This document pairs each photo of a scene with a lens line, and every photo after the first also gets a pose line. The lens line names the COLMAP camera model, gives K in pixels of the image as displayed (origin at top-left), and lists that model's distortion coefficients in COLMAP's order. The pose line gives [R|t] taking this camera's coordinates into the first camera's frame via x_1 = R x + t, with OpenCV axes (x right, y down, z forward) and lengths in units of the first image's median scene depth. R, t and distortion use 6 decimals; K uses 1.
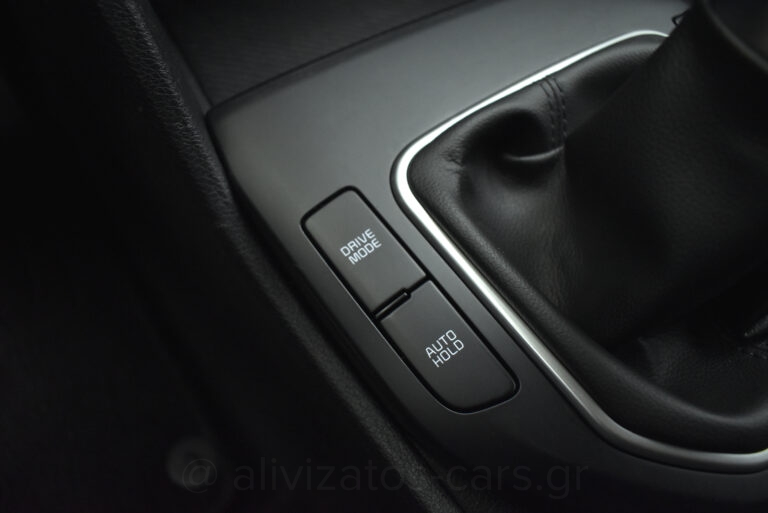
lens RADIAL K [[589.6, 0, 384.0], [0, 589.6, 256.5], [0, 0, 1]] dist [-0.093971, 0.002507]
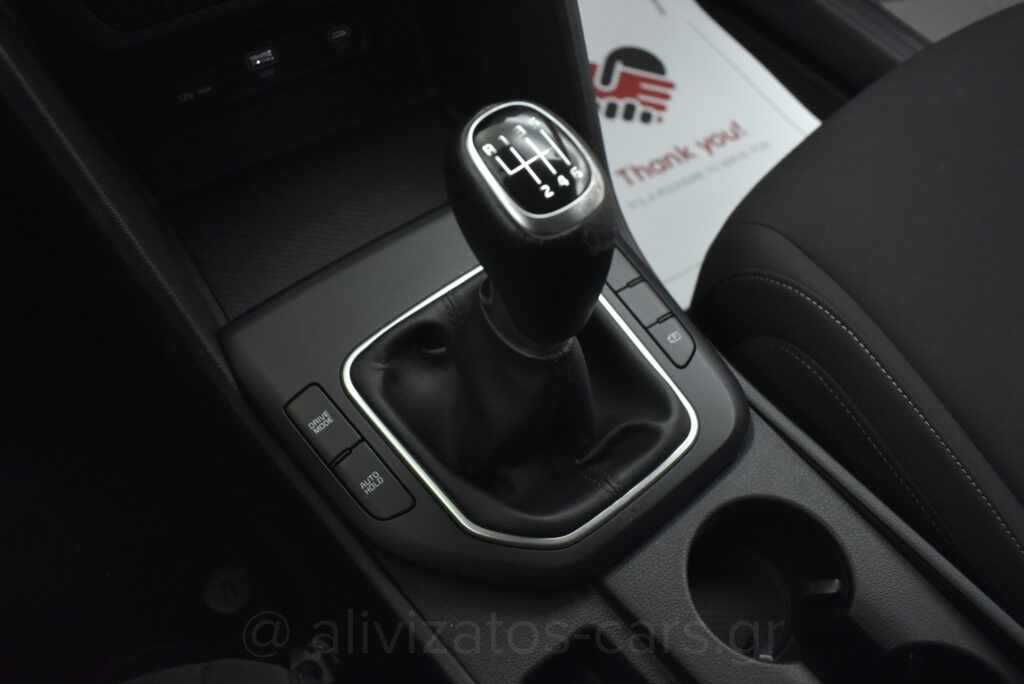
lens RADIAL K [[786.2, 0, 512.0], [0, 786.2, 342.0], [0, 0, 1]] dist [-0.093971, 0.002507]
pose [[0.997046, -0.053489, 0.055126, 0.373013], [0.051282, 0.997855, 0.040693, -0.293758], [-0.057185, -0.037746, 0.997650, -1.149656]]
